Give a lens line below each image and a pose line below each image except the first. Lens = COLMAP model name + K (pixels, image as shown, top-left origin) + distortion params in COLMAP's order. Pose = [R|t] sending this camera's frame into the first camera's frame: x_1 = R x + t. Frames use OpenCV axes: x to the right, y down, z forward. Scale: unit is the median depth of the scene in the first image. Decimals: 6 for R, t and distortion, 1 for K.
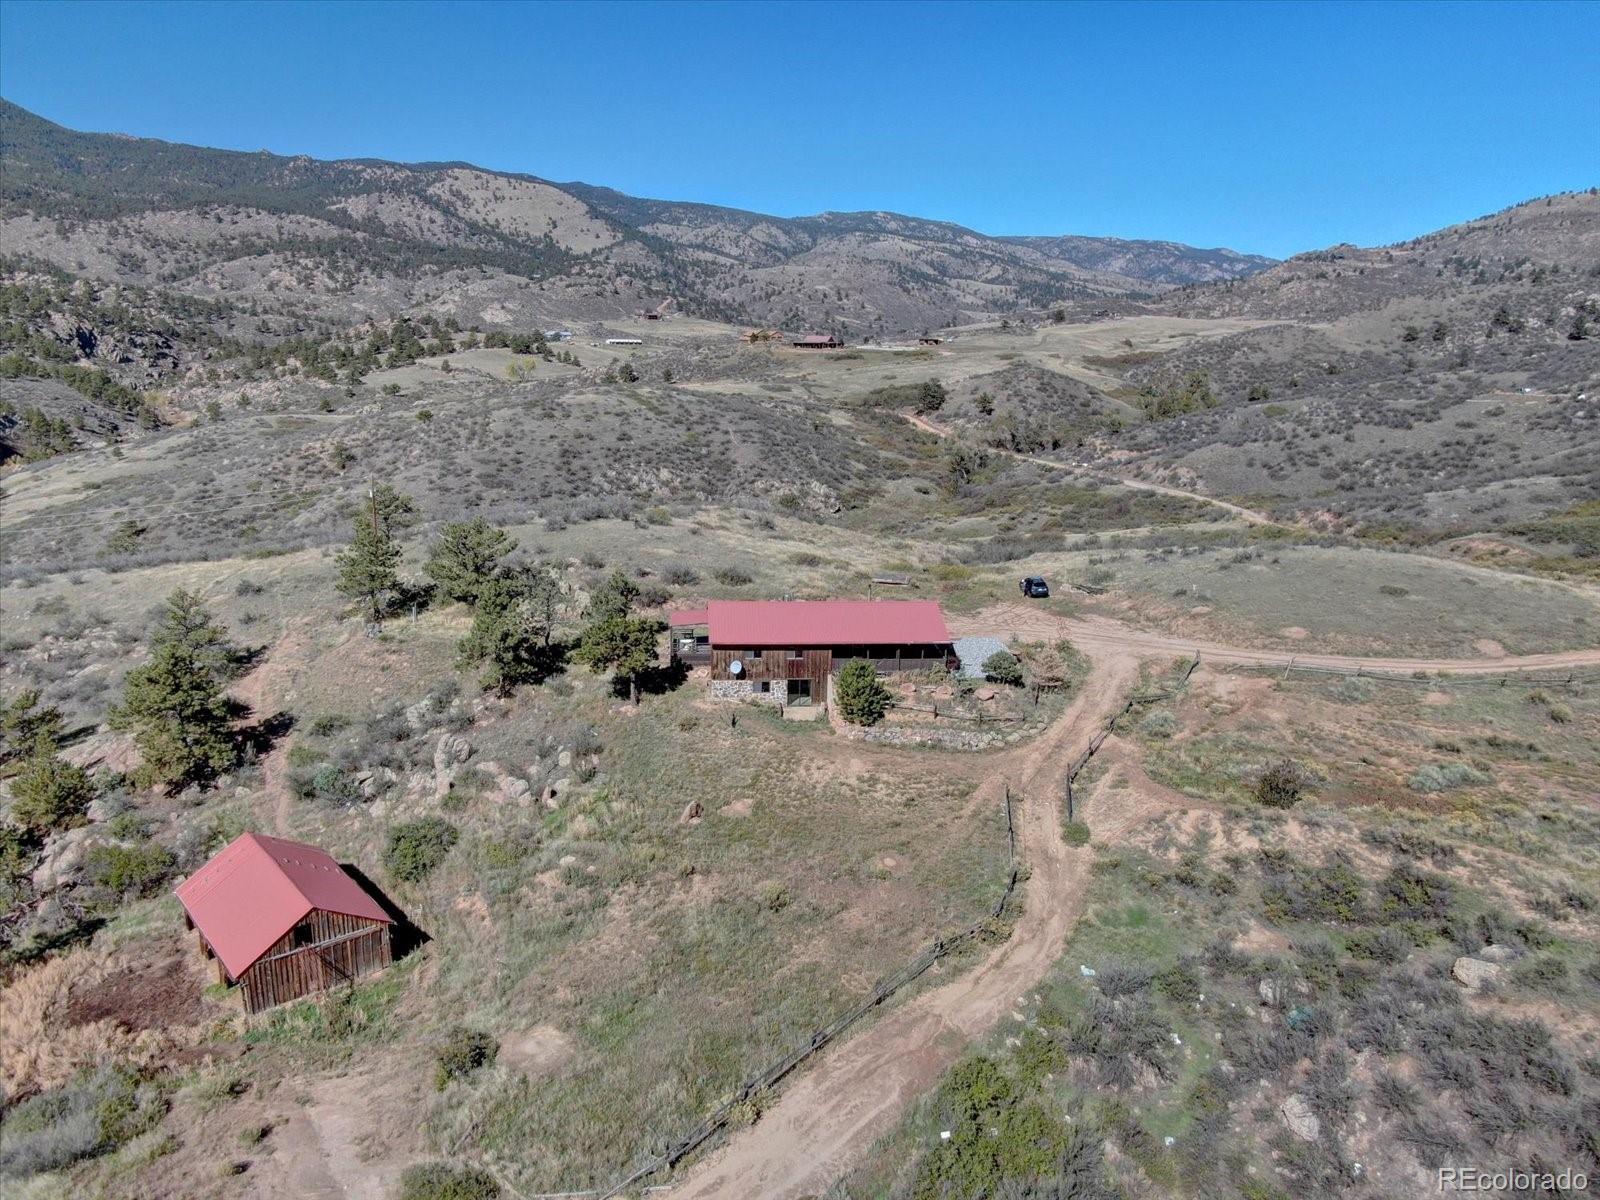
lens RADIAL K [[1156.4, 0, 800.0], [0, 1156.4, 600.0], [0, 0, 1]] dist [-0.013533, 0.005919]
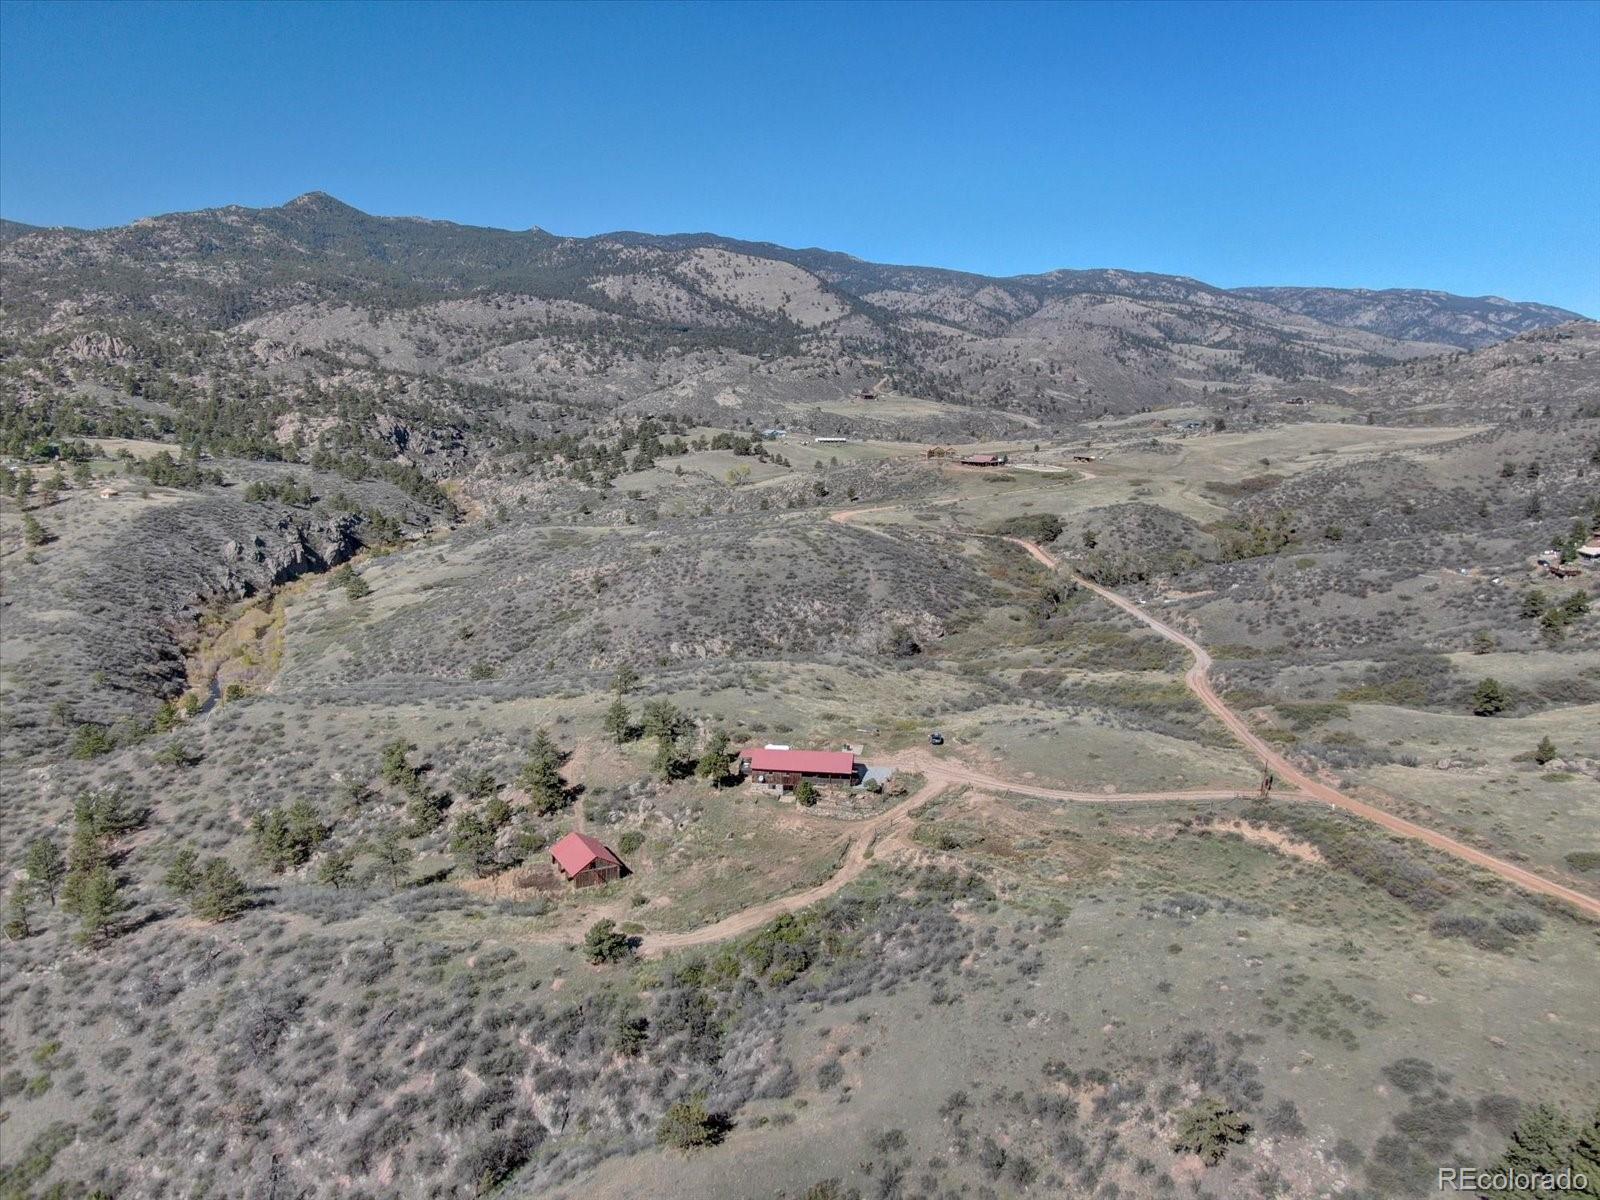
lens RADIAL K [[1156.4, 0, 800.0], [0, 1156.4, 600.0], [0, 0, 1]] dist [-0.013533, 0.005919]
pose [[0.980838, 0.032587, -0.192078, 0.066077], [-0.040409, 0.998500, -0.036950, -0.031594], [0.190586, 0.044004, 0.980684, -0.189396]]
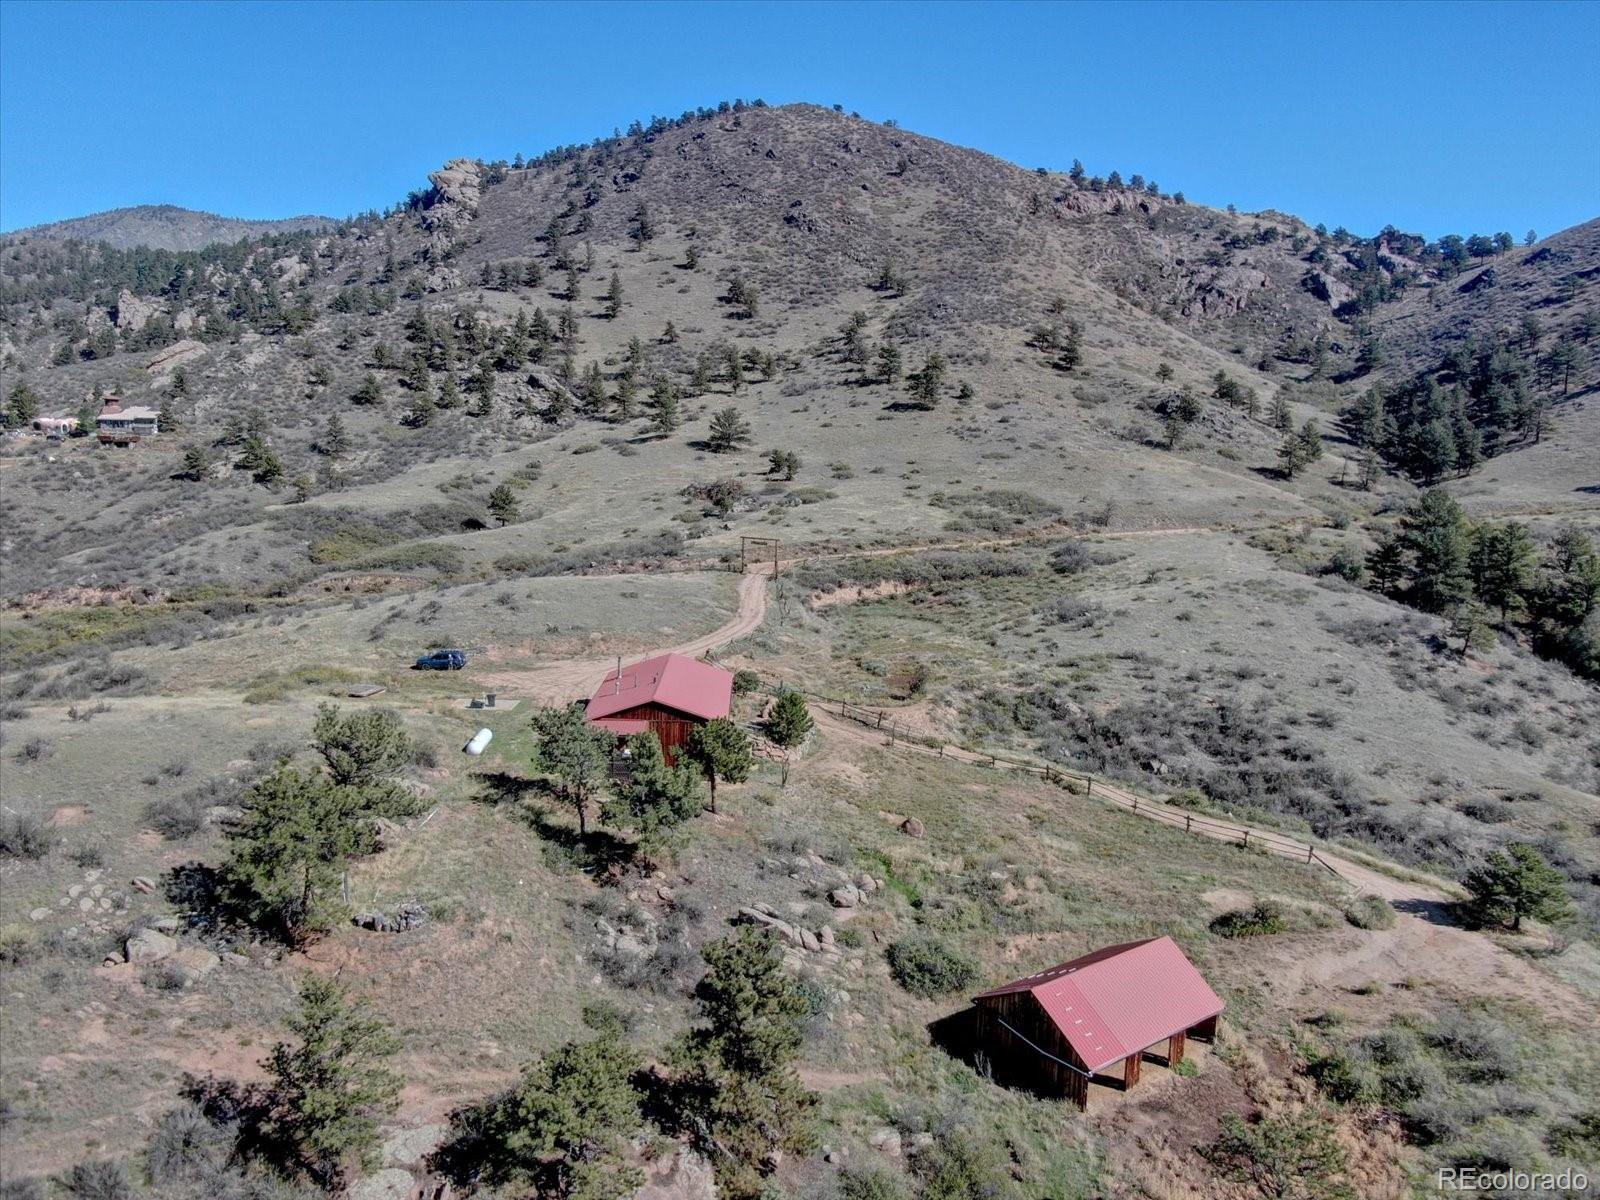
lens RADIAL K [[1156.4, 0, 800.0], [0, 1156.4, 600.0], [0, 0, 1]] dist [-0.013533, 0.005919]
pose [[0.055087, -0.157974, 0.985906, -0.143902], [0.203894, 0.968378, 0.143773, -0.027264], [-0.977442, 0.193100, 0.085555, 0.115658]]
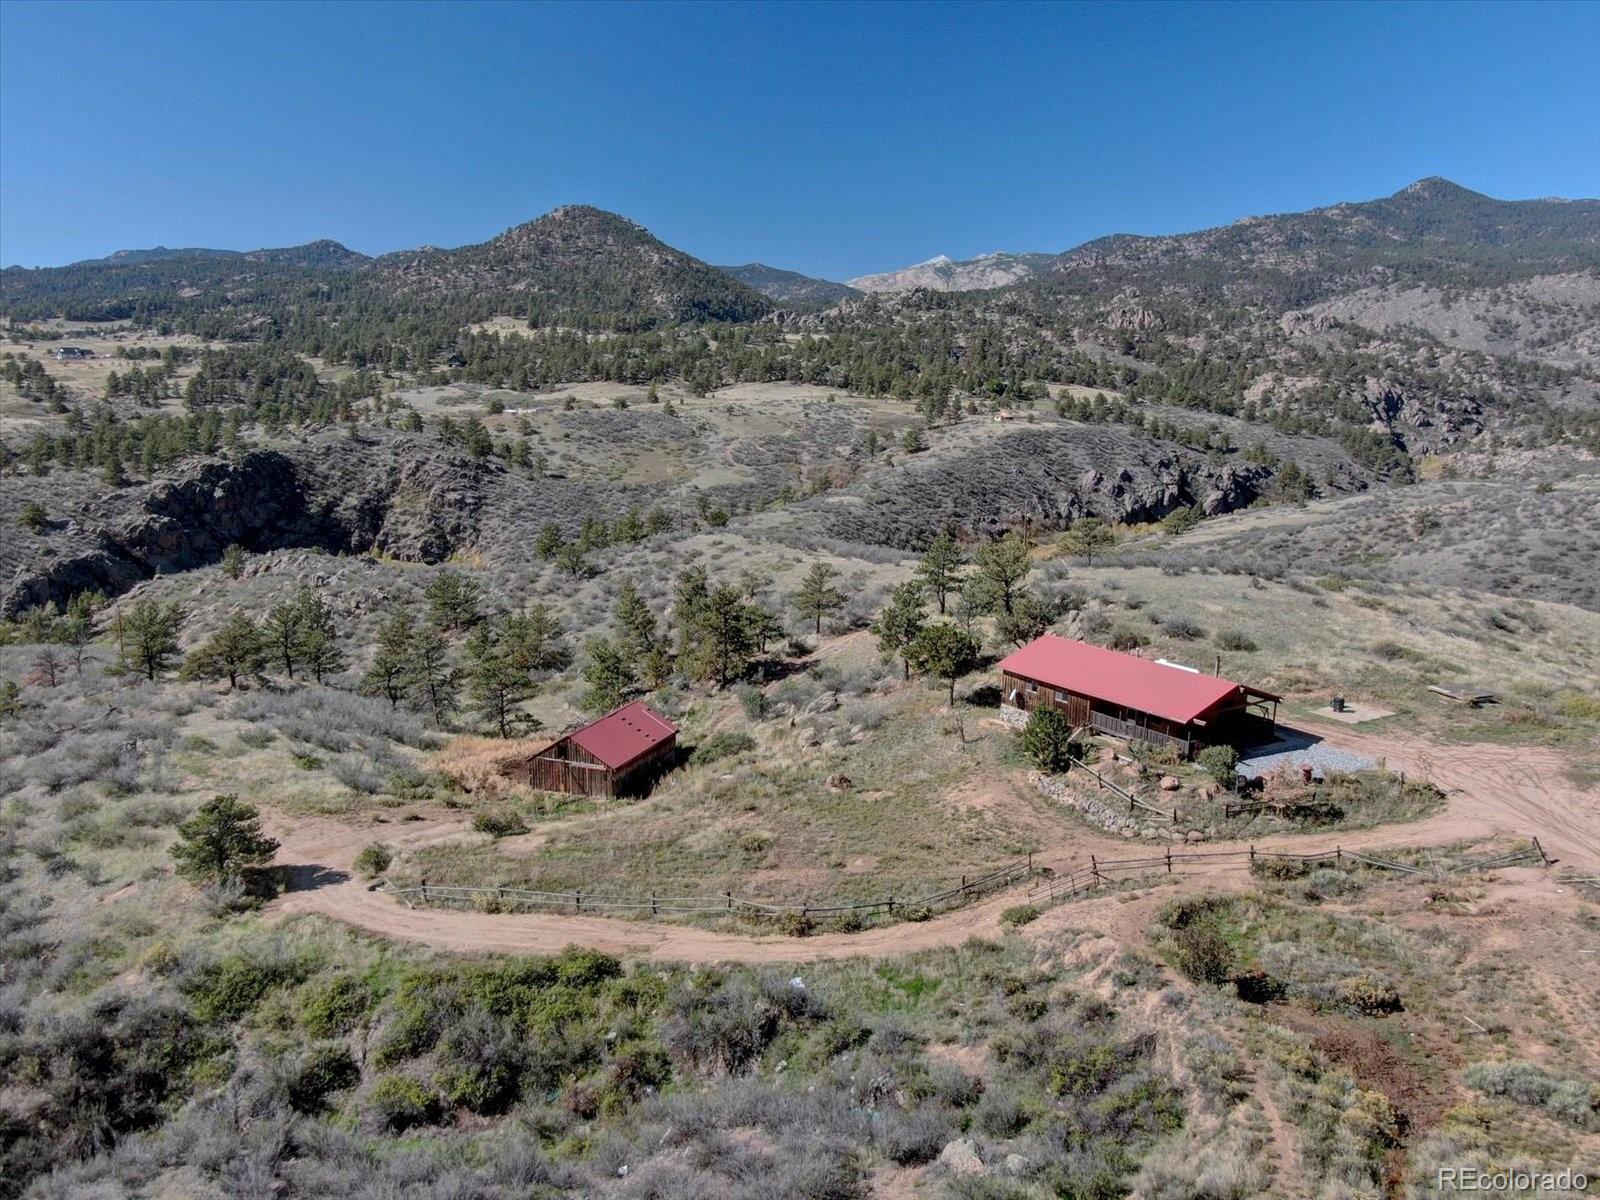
lens RADIAL K [[1217.5, 0, 845.9], [0, 1217.5, 599.0], [0, 0, 1]] dist [-0.003245, 0.003536]
pose [[0.519630, 0.151465, -0.840858, 0.106376], [-0.207388, 0.977088, 0.047843, -0.006329], [0.828840, 0.149523, 0.539136, 0.039420]]
